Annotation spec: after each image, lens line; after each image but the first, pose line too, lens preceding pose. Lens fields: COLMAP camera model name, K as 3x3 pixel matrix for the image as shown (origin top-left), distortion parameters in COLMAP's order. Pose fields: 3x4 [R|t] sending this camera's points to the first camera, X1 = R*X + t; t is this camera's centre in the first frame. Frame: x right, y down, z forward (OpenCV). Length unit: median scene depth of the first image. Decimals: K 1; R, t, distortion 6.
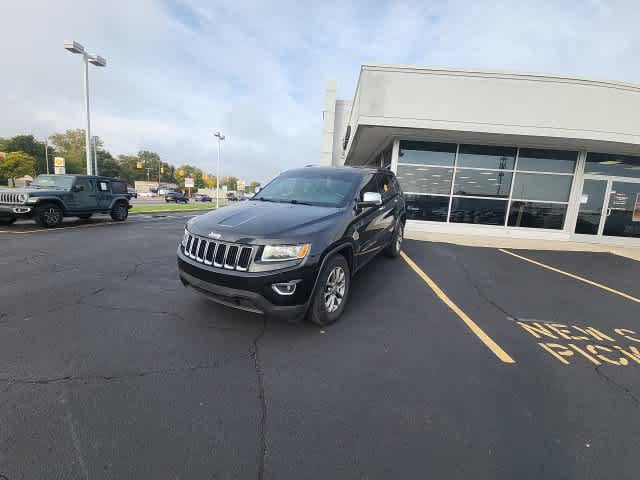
lens RADIAL K [[259.3, 0, 320.1], [0, 259.3, 238.6], [0, 0, 1]] dist [0.018331, -0.012898]
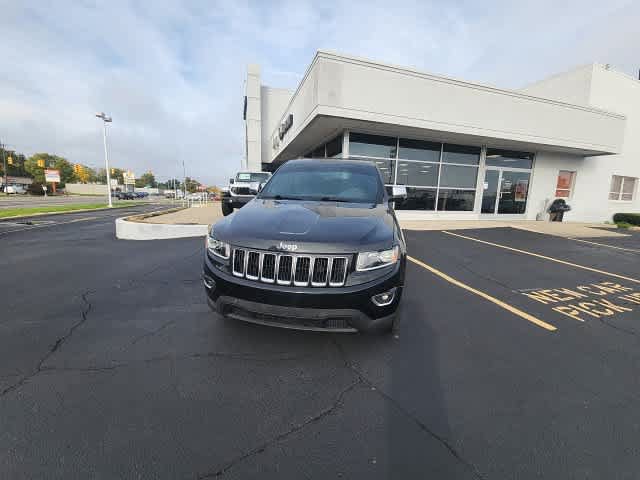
lens RADIAL K [[259.3, 0, 320.5], [0, 259.3, 239.3], [0, 0, 1]] dist [0.018331, -0.012898]
pose [[0.943723, -0.090842, 0.318016, -0.164033], [0.079468, 0.995653, 0.048587, -0.019432], [-0.321047, -0.020580, 0.946840, 0.062652]]
